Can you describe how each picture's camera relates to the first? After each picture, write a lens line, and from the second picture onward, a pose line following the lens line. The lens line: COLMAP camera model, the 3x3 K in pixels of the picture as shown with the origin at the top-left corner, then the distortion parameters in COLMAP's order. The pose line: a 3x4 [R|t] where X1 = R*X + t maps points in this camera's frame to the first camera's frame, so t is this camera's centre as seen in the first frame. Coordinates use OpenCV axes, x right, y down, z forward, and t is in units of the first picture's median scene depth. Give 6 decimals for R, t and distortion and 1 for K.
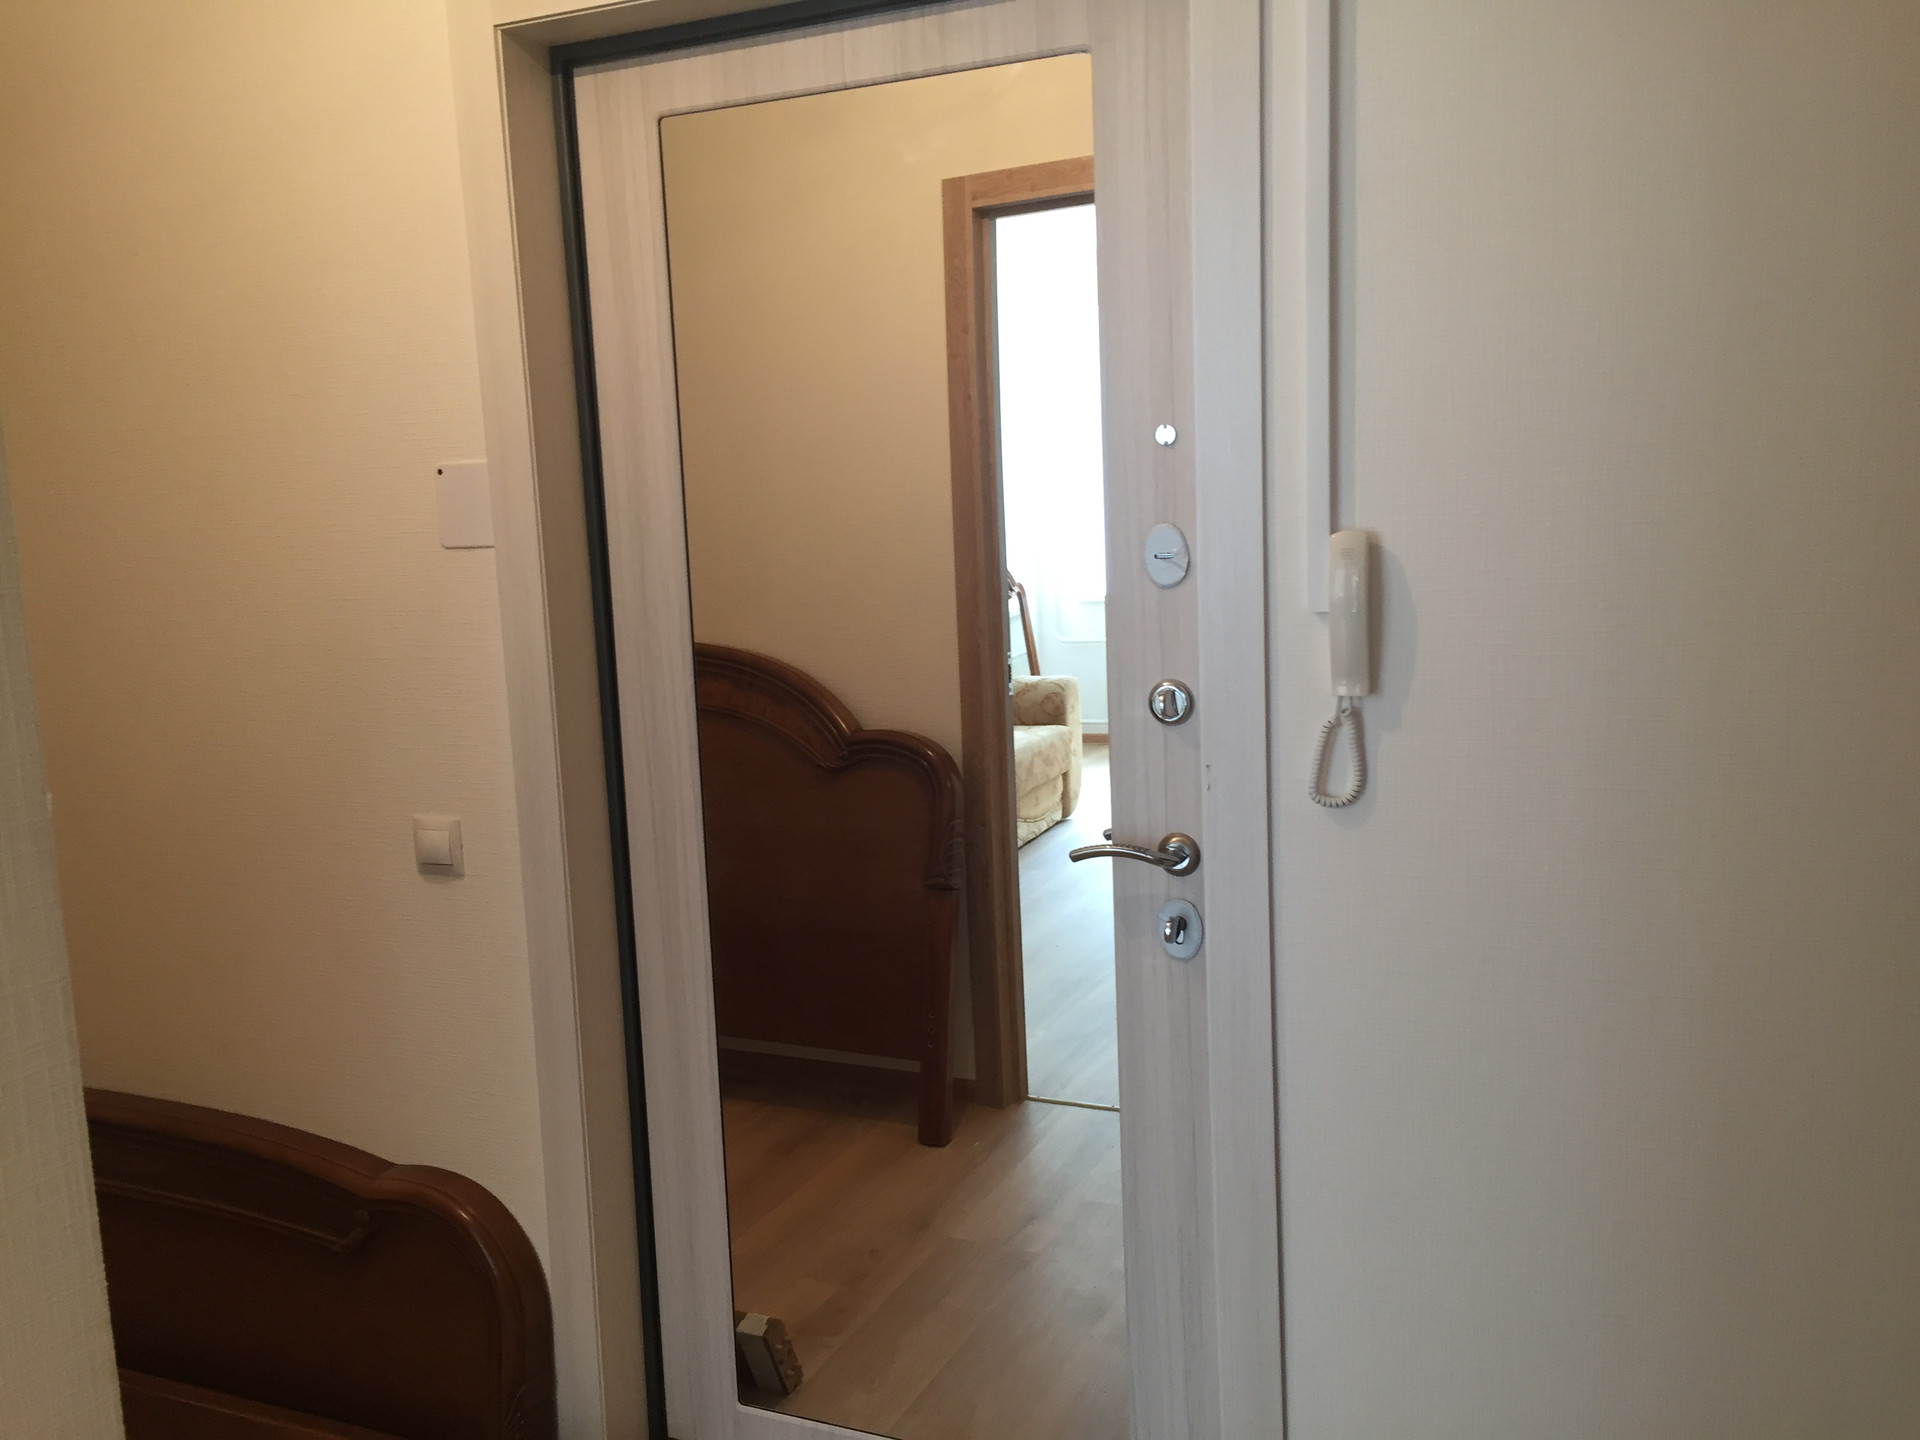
lens RADIAL K [[1734.5, 0, 960.0], [0, 1734.5, 720.0], [0, 0, 1]] dist [0.067477, -0.001017]
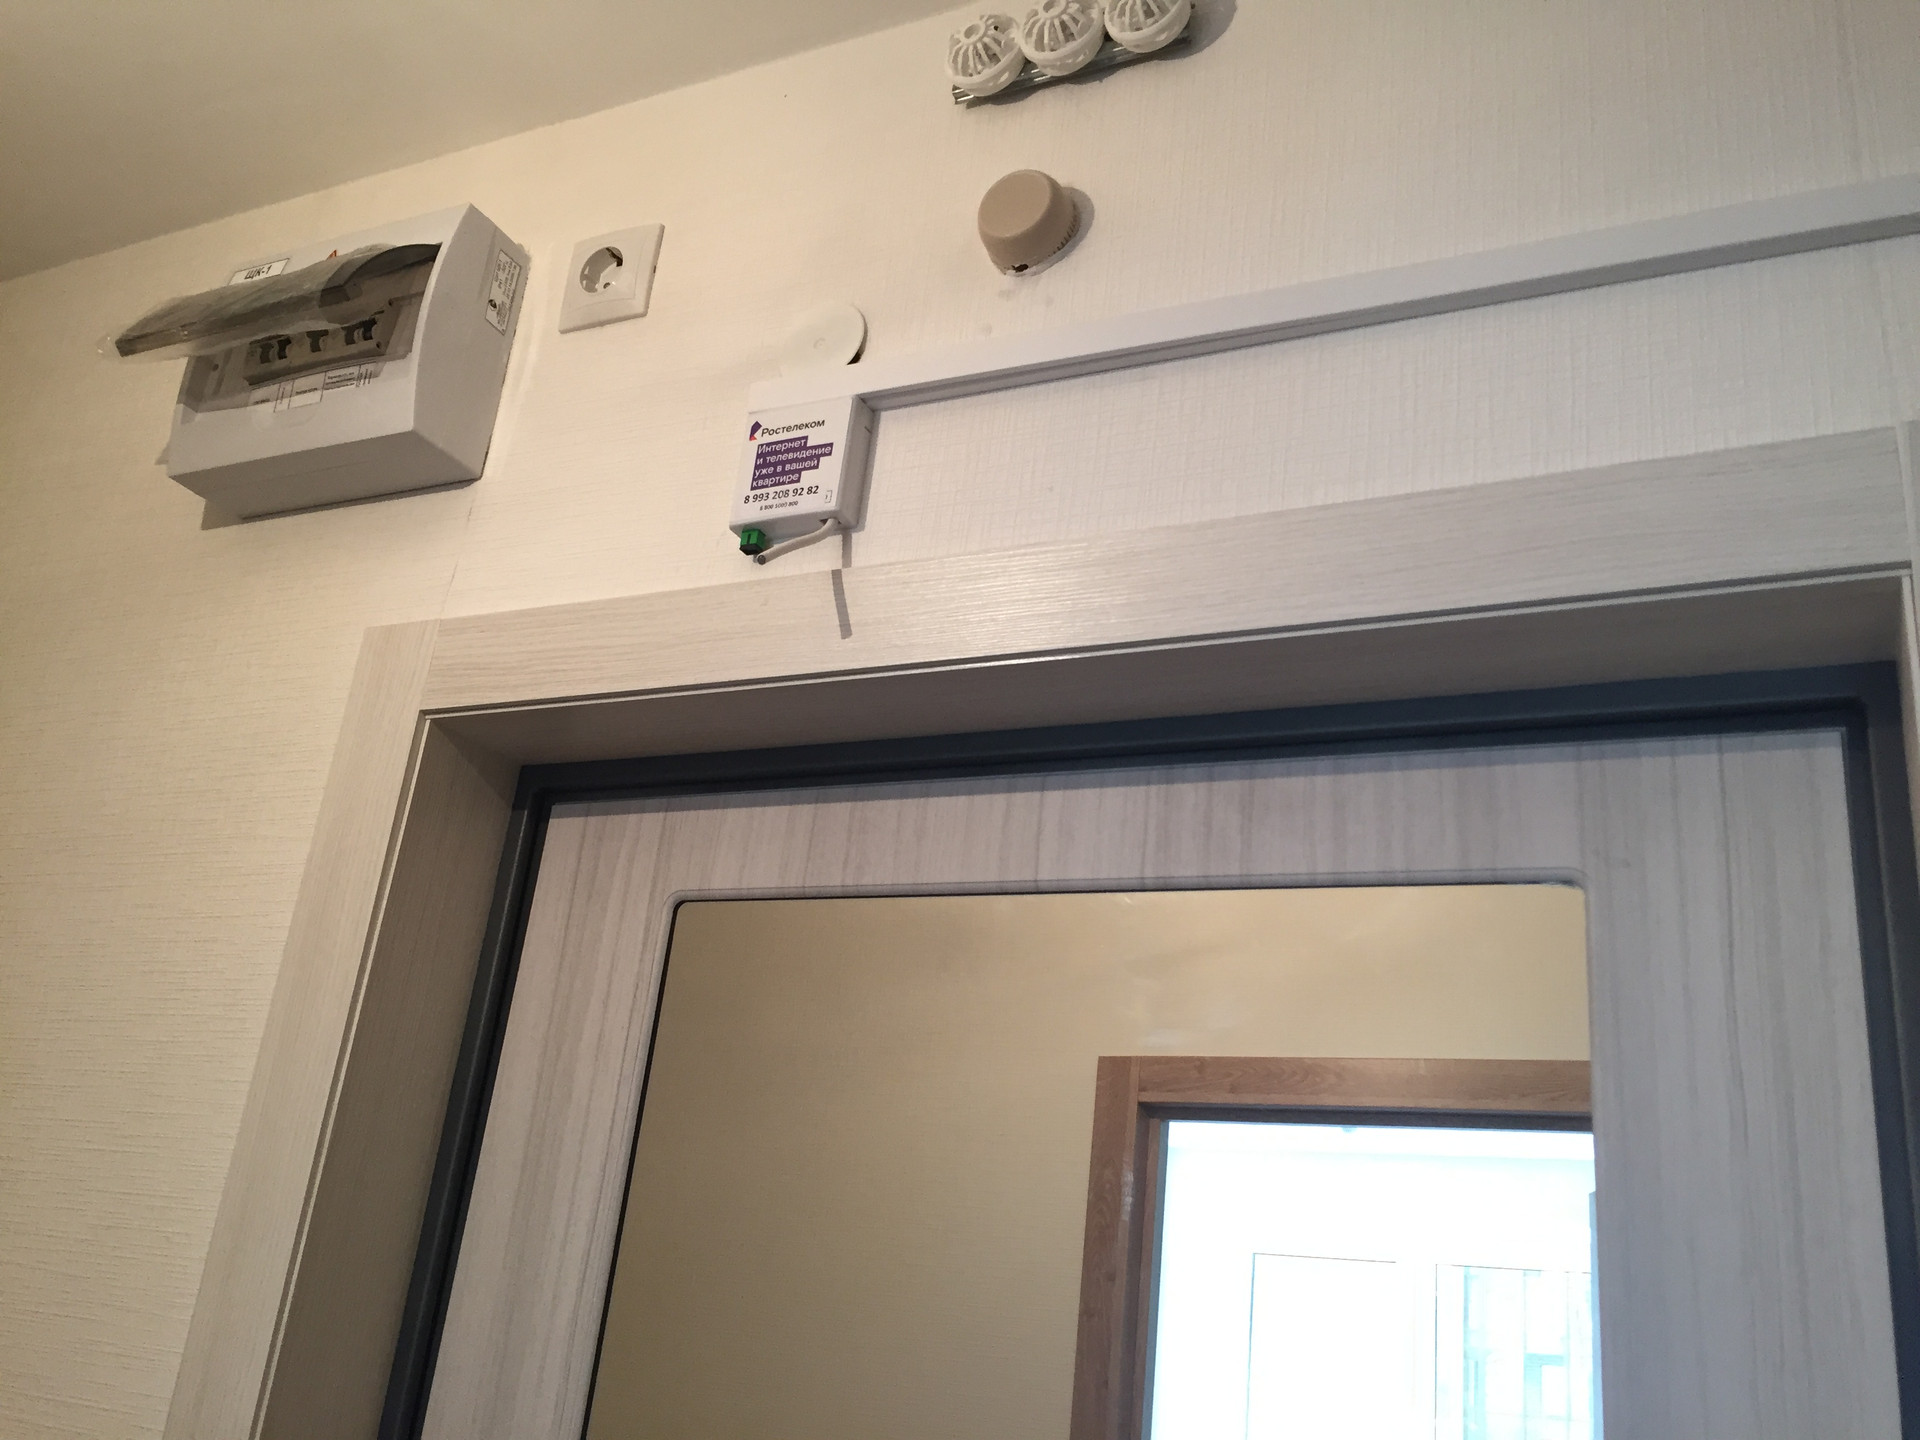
lens RADIAL K [[1636.0, 0, 956.3], [0, 1636.0, 710.1], [0, 0, 1]] dist [0.077007, -0.091424]
pose [[0.988823, 0.126942, -0.078192, -0.055200], [-0.148832, 0.871390, -0.467469, -0.172370], [0.008794, 0.473882, 0.880544, 0.530221]]
